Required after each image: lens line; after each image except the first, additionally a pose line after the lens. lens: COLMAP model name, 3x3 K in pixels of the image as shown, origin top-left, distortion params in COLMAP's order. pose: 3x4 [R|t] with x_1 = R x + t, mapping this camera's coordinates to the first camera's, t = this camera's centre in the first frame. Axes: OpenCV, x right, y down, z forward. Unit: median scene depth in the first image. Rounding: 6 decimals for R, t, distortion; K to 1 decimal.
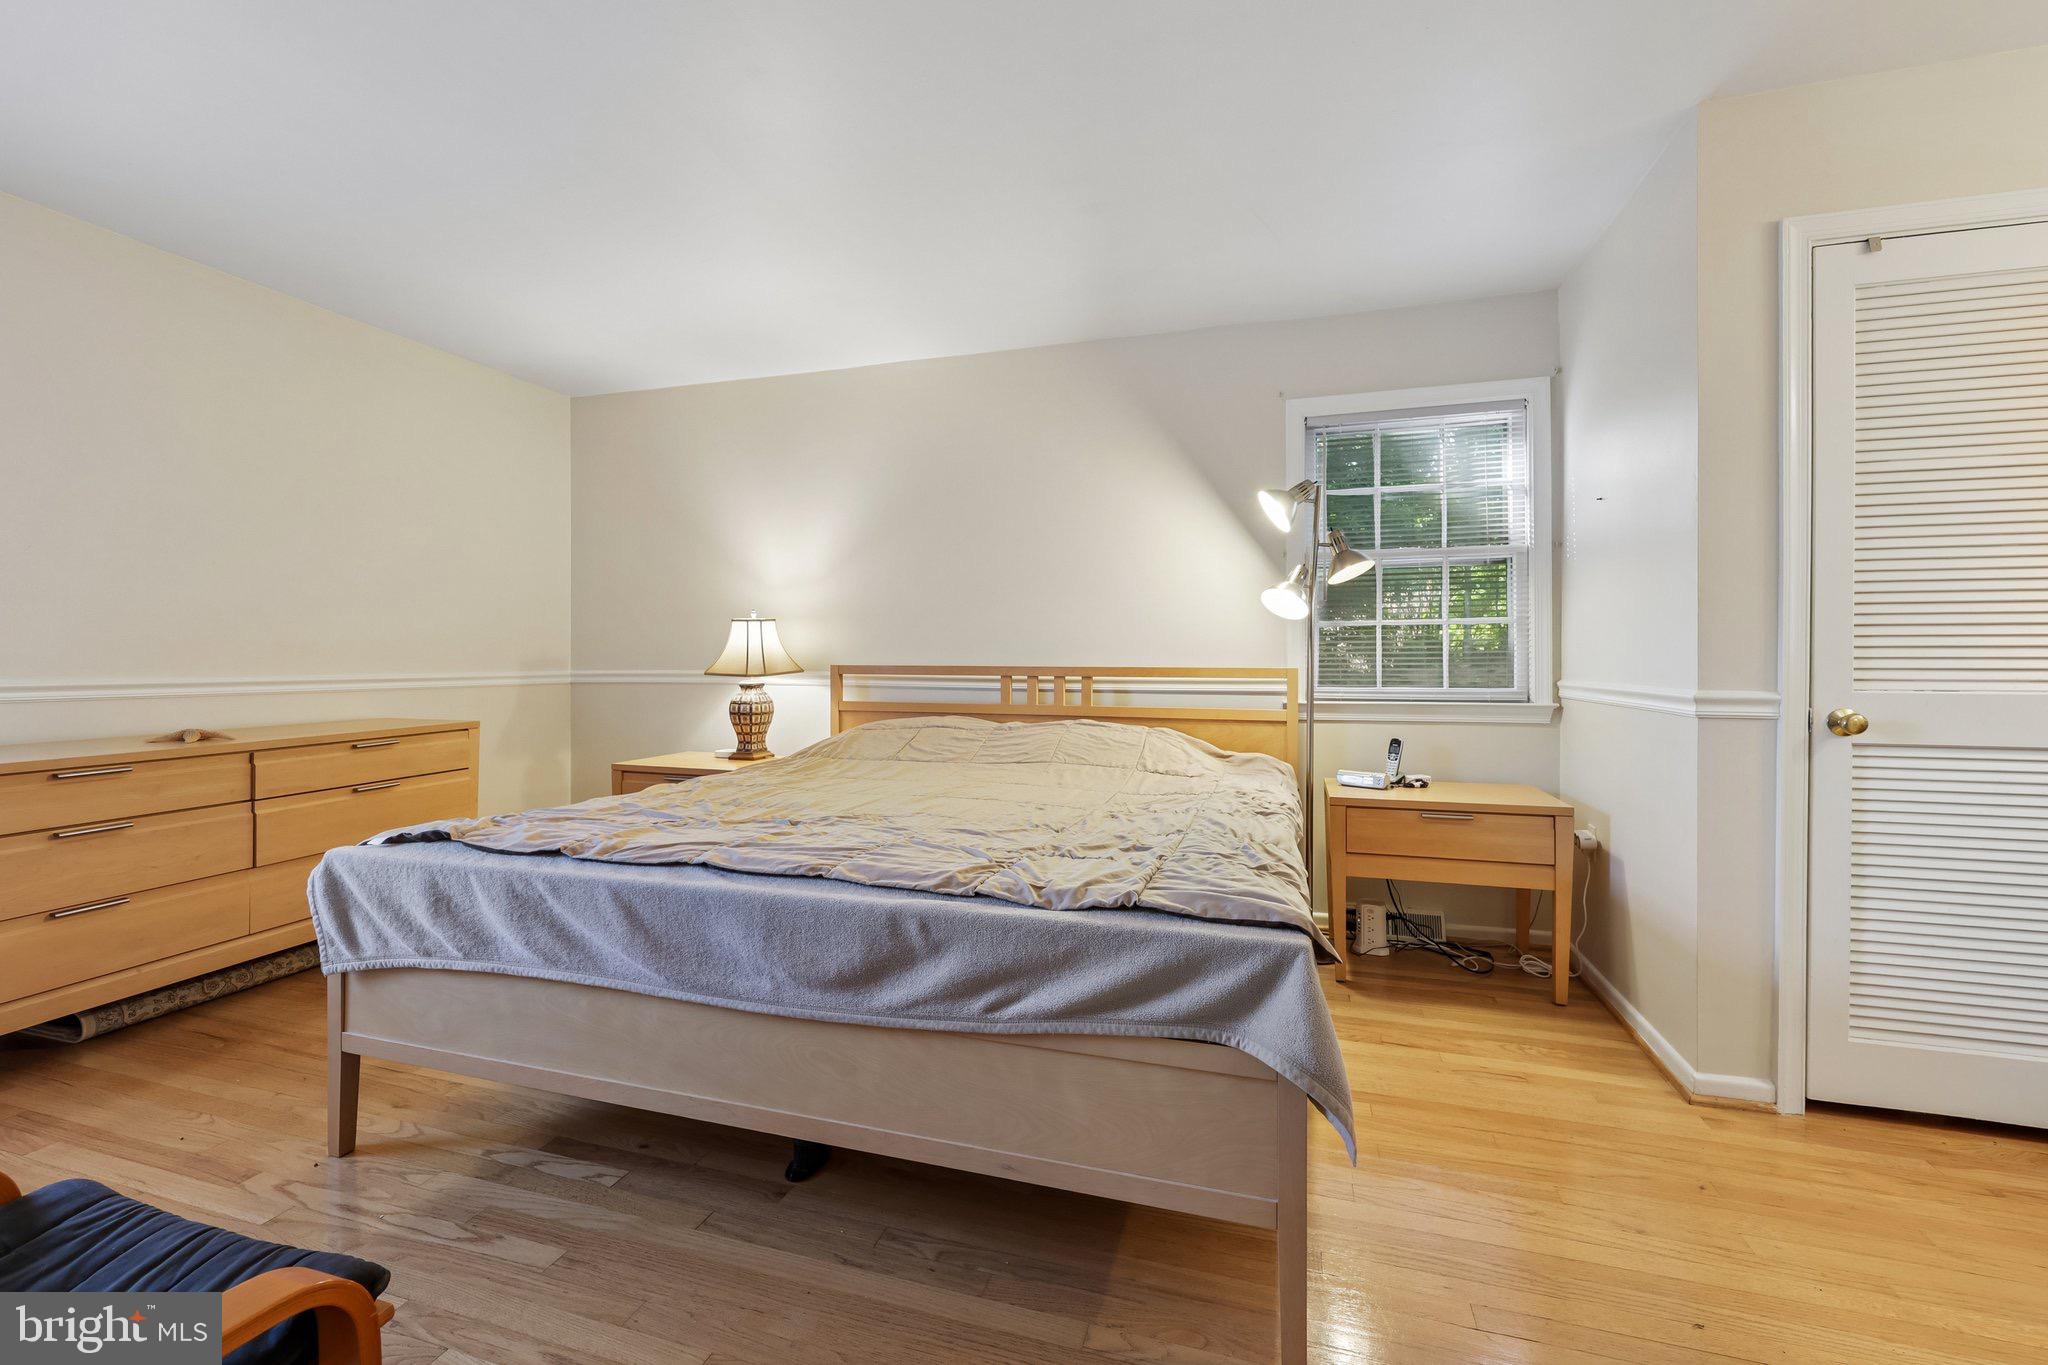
lens RADIAL K [[842.2, 0, 1017.7], [0, 842.2, 653.9], [0, 0, 1]] dist [0.004287, -0.000936]
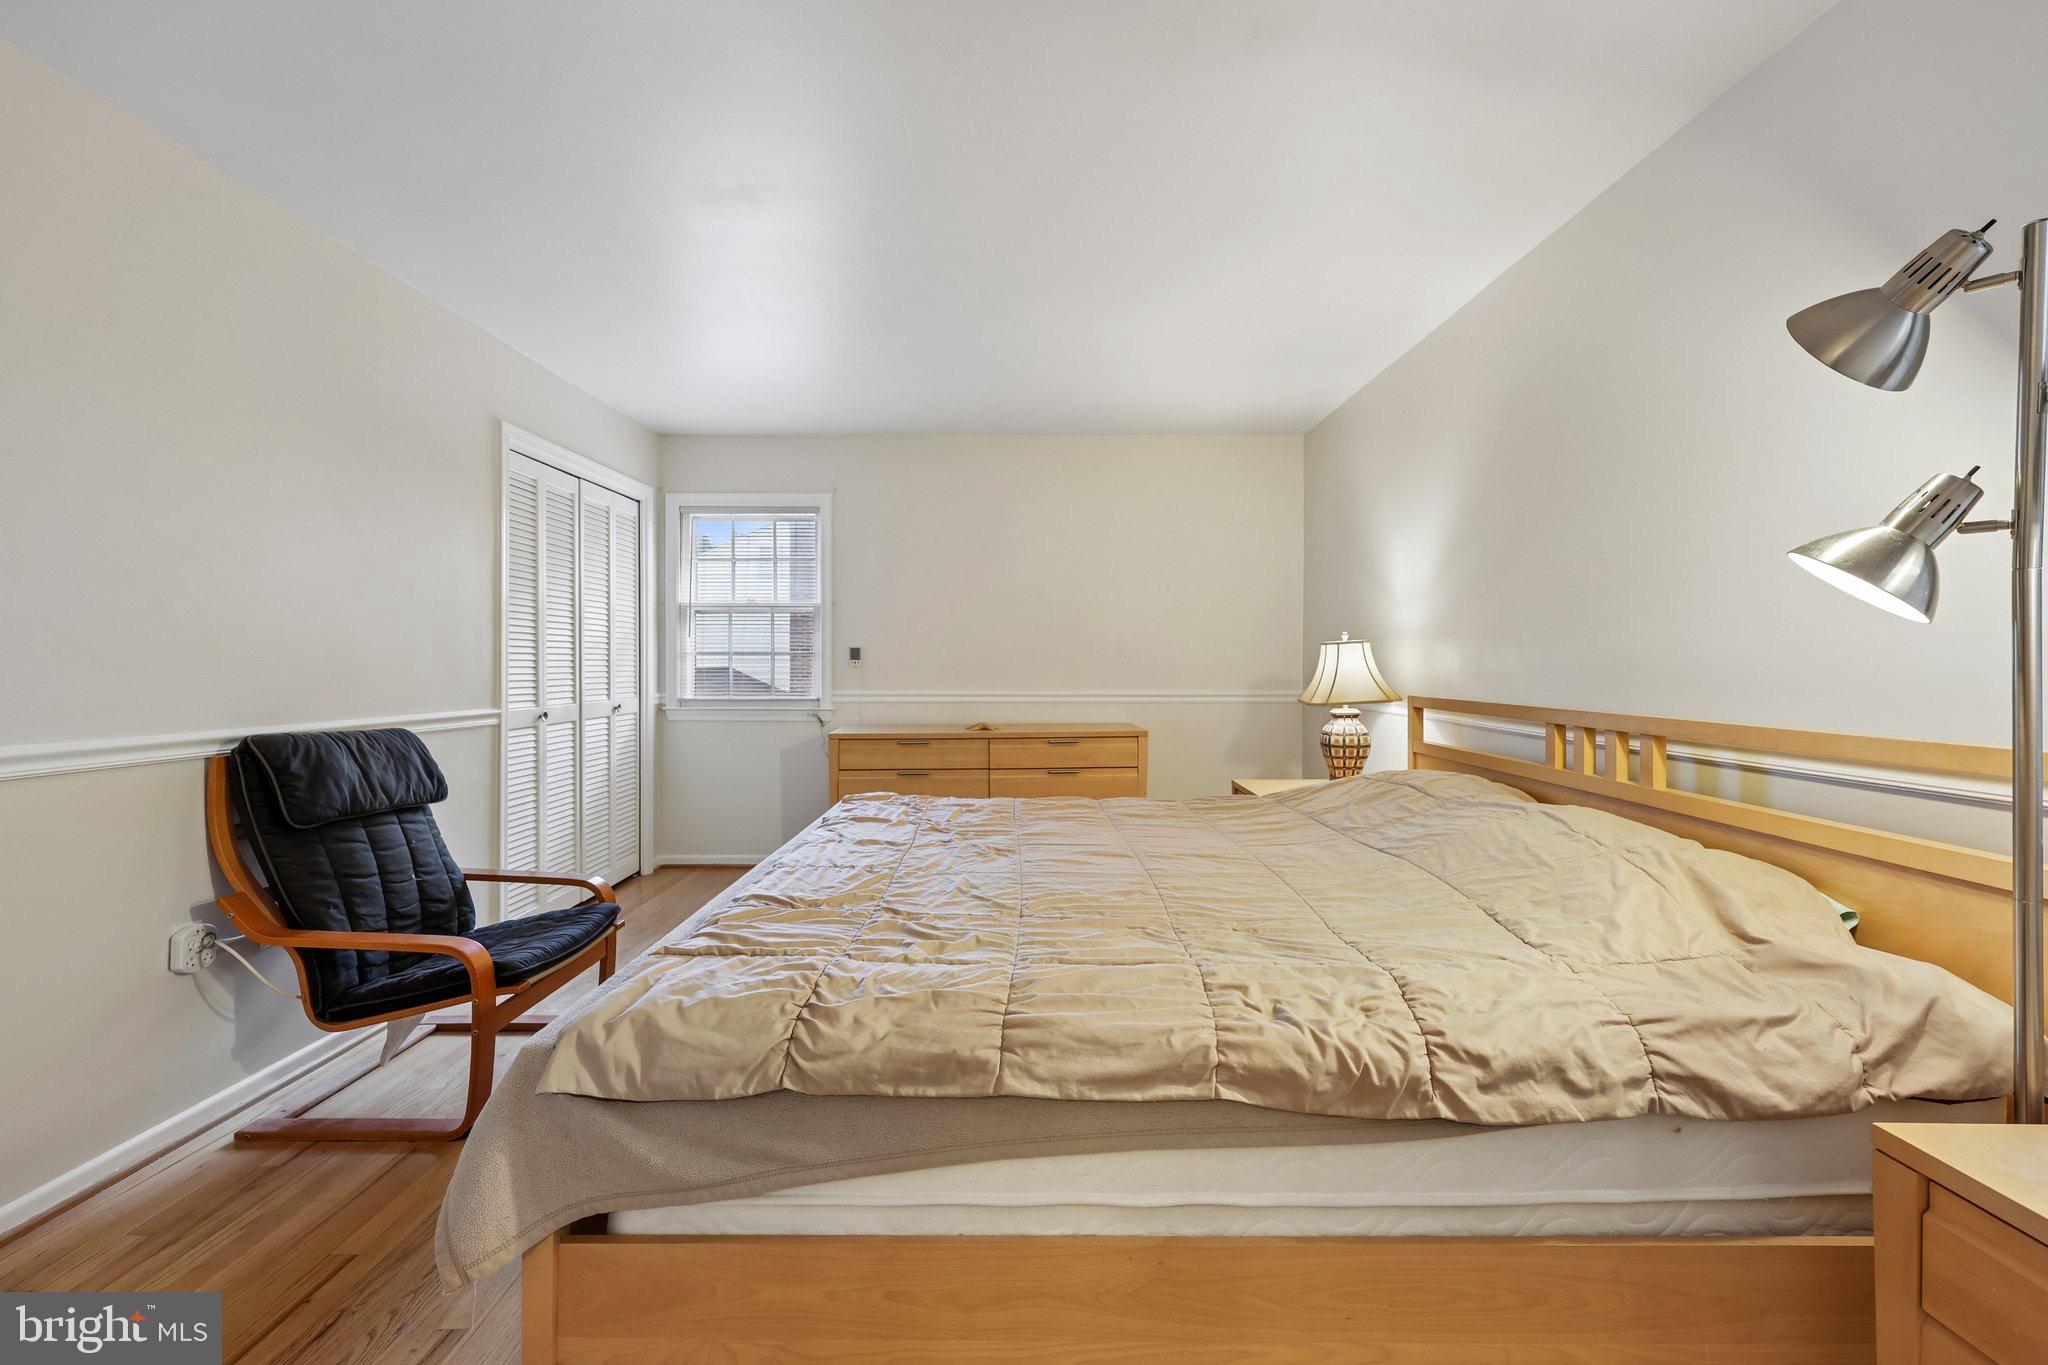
lens RADIAL K [[842.2, 0, 1028.4], [0, 842.2, 670.7], [0, 0, 1]] dist [0.004287, -0.000936]
pose [[0.304039, 0.008707, -0.952620, 0.489843], [0.005051, 0.999929, 0.010752, -0.023613], [0.952646, -0.008081, 0.303973, 0.441349]]
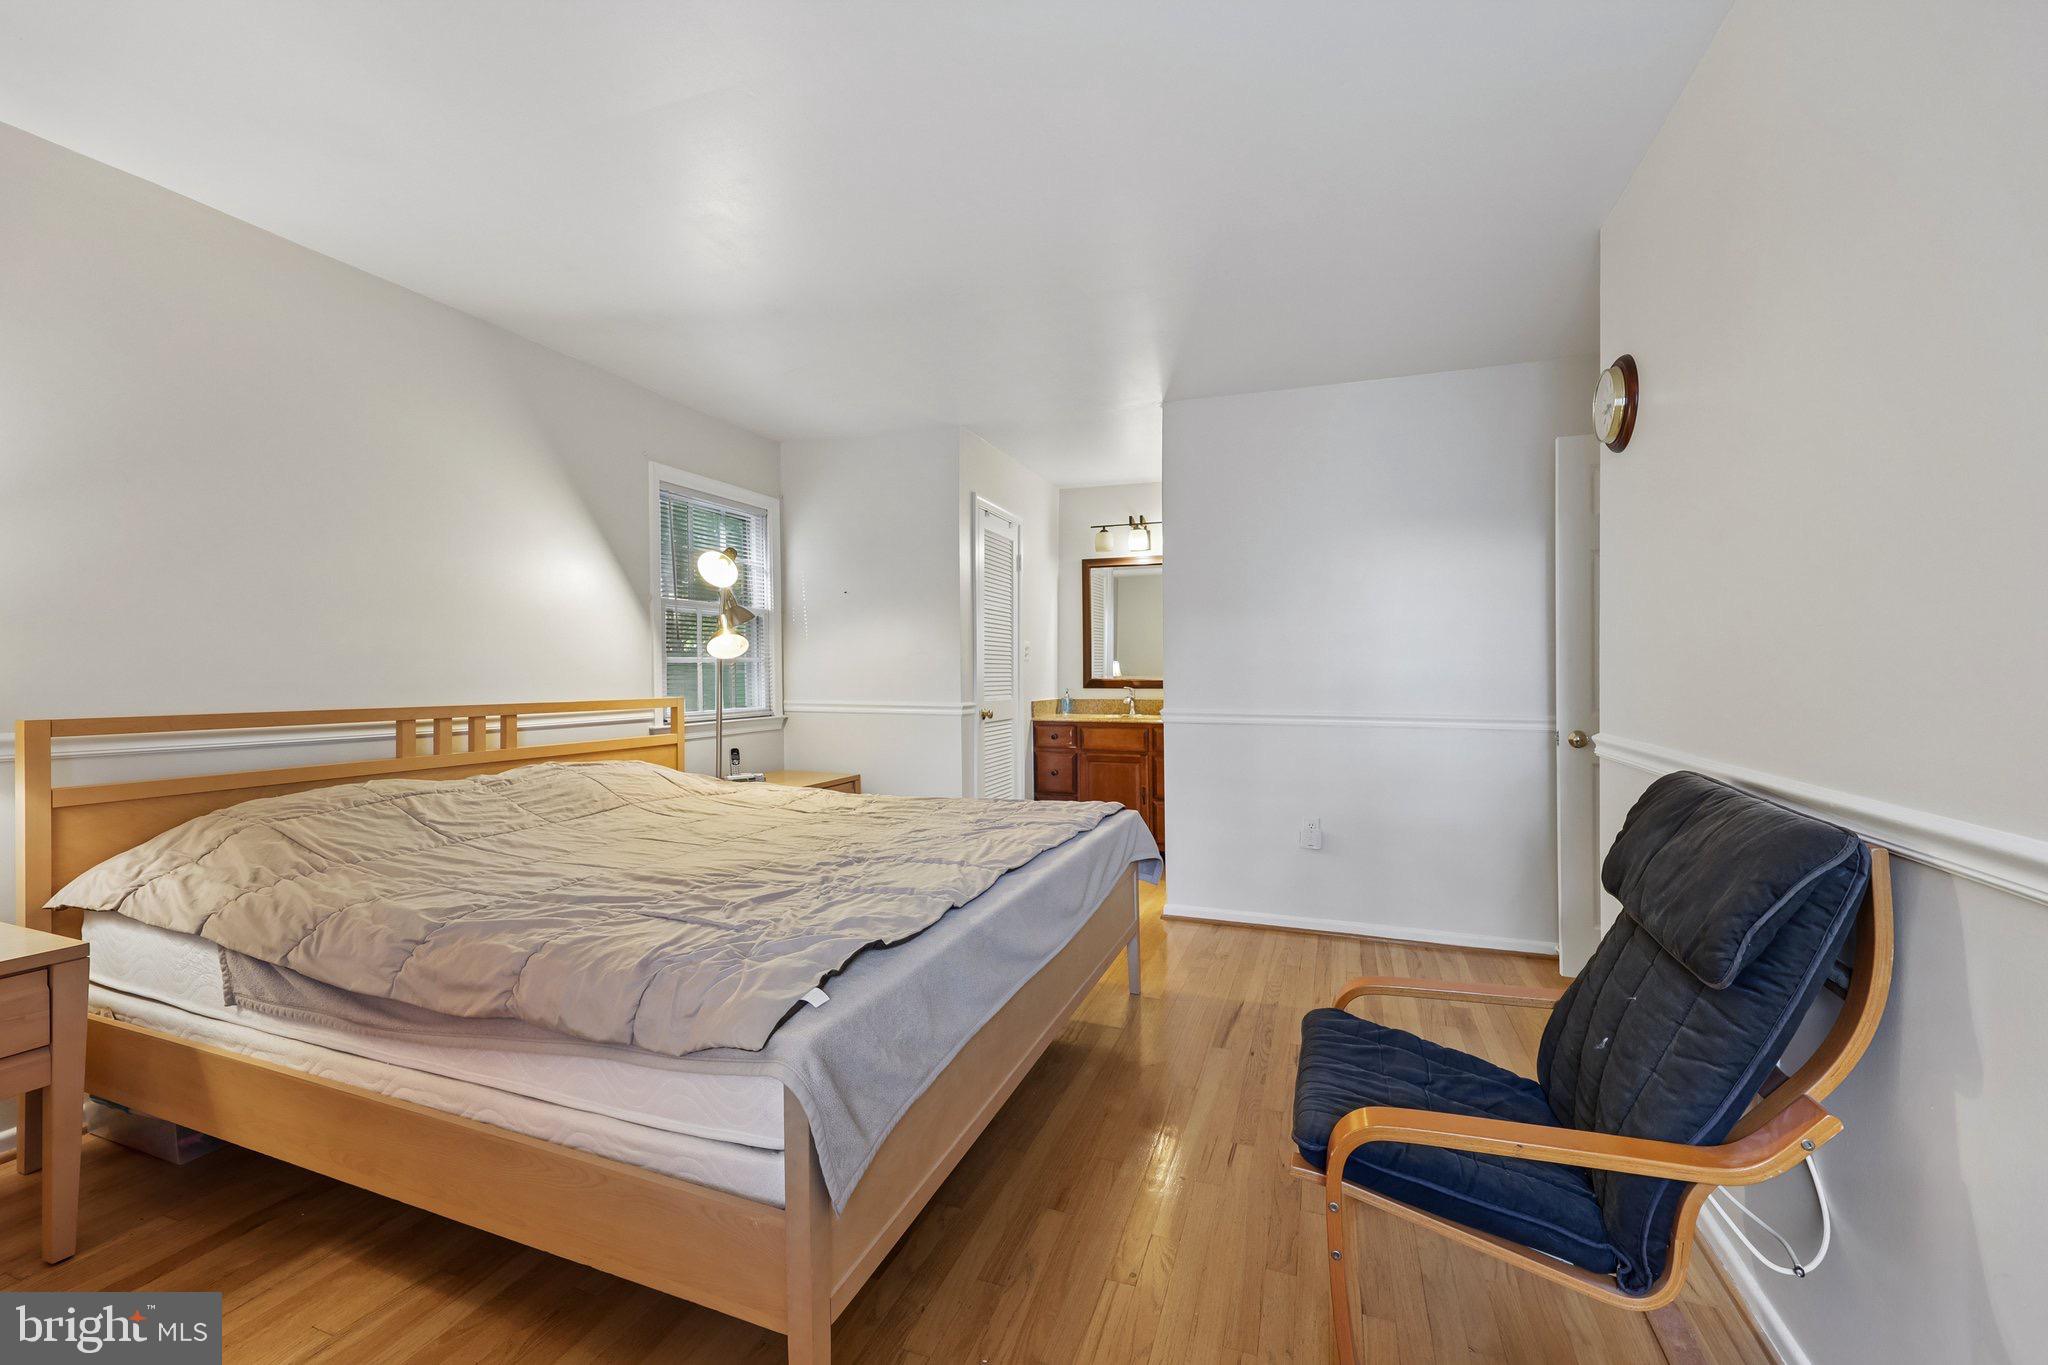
lens RADIAL K [[842.2, 0, 1012.3], [0, 842.2, 675.6], [0, 0, 1]] dist [0.004287, -0.000936]
pose [[0.063256, -0.003371, 0.997992, -0.741748], [-0.004208, 0.999985, 0.003644, -0.018616], [-0.997988, -0.004430, 0.063241, 0.423648]]
